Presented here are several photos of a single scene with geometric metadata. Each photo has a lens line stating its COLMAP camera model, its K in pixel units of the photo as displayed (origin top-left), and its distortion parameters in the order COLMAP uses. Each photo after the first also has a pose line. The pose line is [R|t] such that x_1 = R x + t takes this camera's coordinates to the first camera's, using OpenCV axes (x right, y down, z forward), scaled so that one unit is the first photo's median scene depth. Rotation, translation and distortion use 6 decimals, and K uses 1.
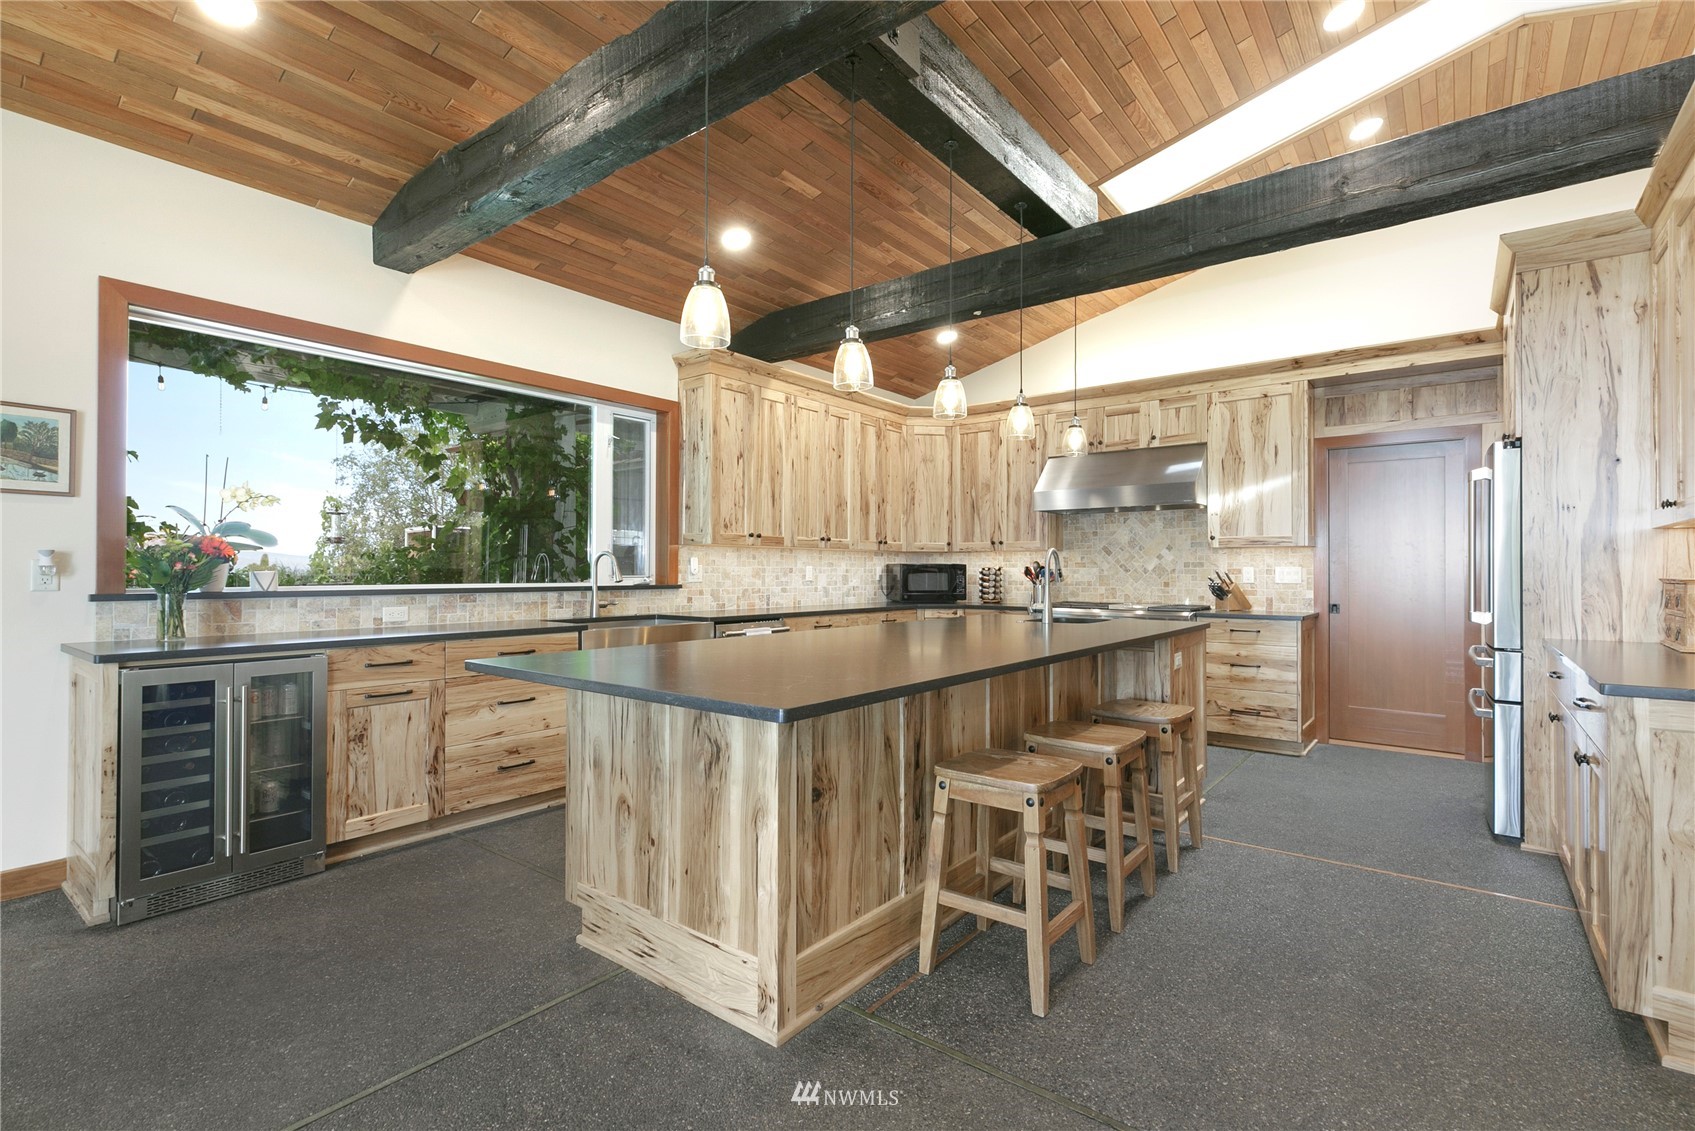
lens RADIAL K [[771.1, 0, 846.9], [0, 771.1, 563.6], [0, 0, 1]] dist [0.004786, -0.001241]
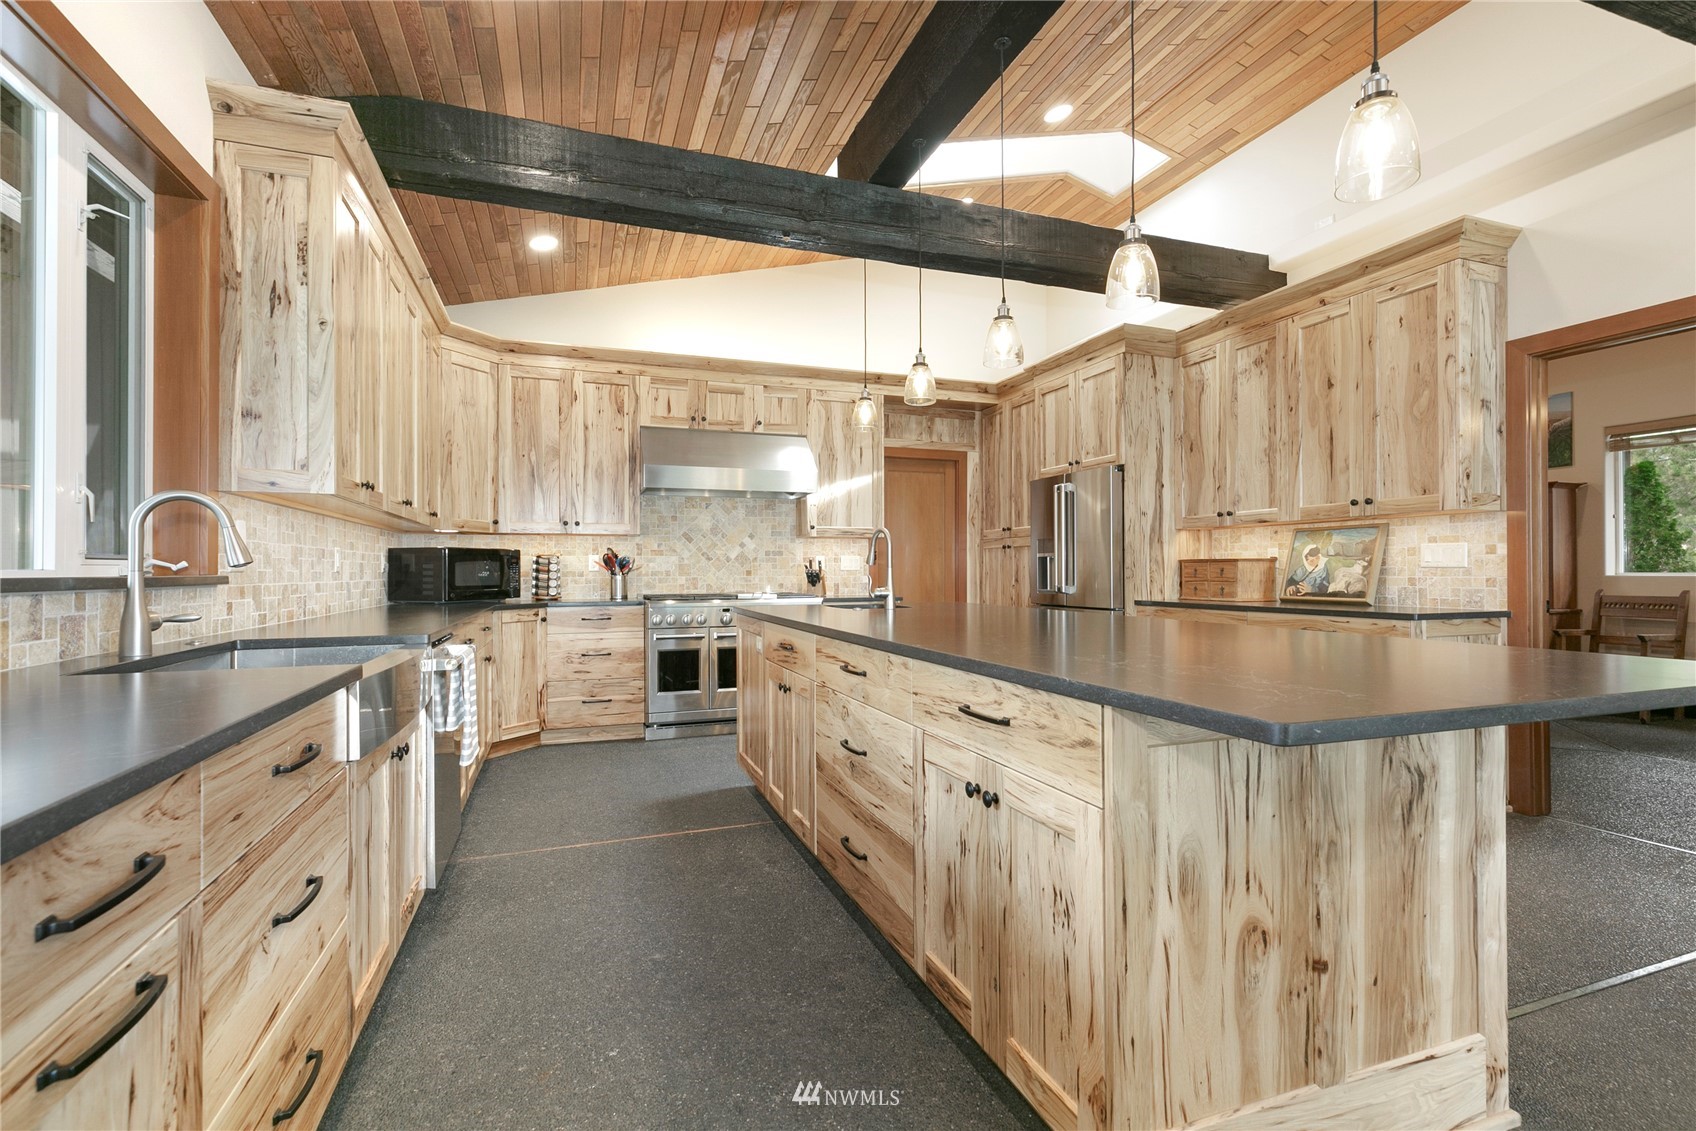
lens RADIAL K [[771.5, 0, 847.2], [0, 771.5, 564.3], [0, 0, 1]] dist [0.004786, -0.001241]
pose [[0.529330, 0.003261, 0.848410, -0.397256], [-0.003776, 0.999992, -0.001488, 0.018572], [-0.848408, -0.002416, 0.529338, 0.408136]]
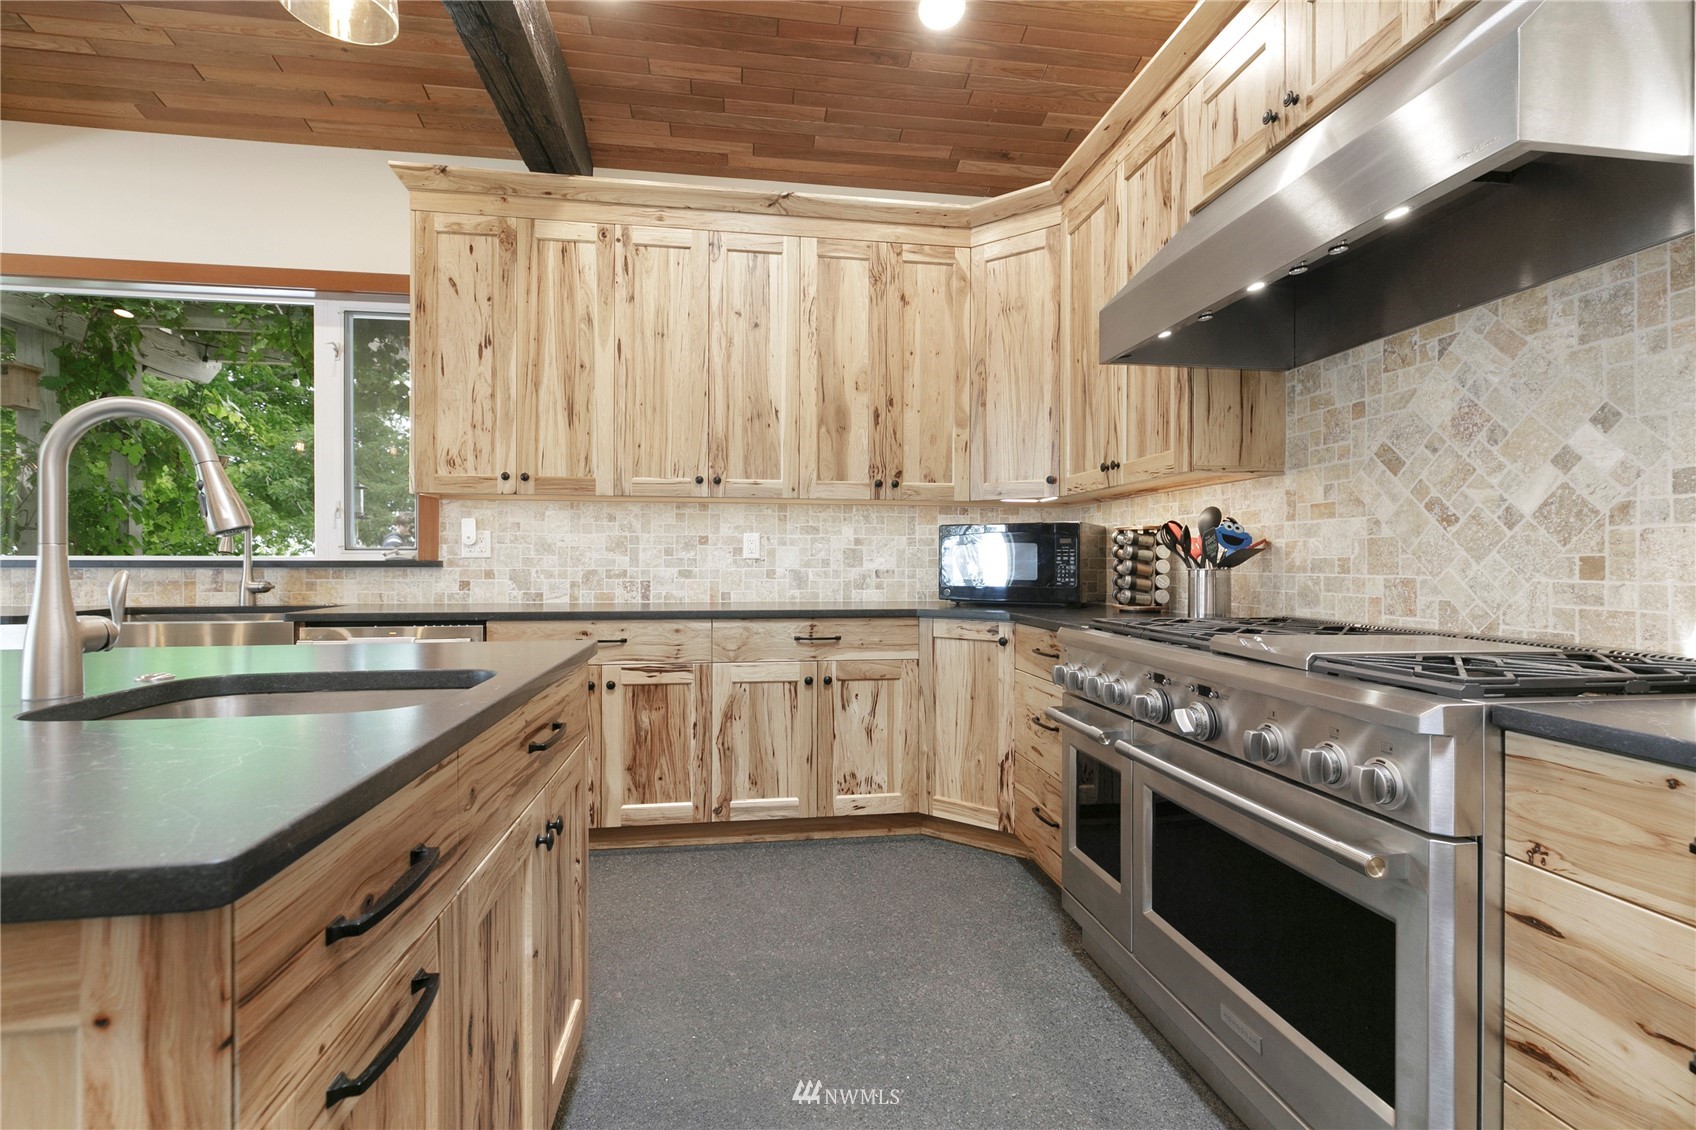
lens RADIAL K [[771.5, 0, 853.7], [0, 771.5, 559.6], [0, 0, 1]] dist [0.004786, -0.001241]
pose [[0.733728, -0.001103, -0.679442, 0.452439], [0.006618, 0.999963, 0.005524, 0.023752], [0.679411, -0.008550, 0.733708, 0.729248]]
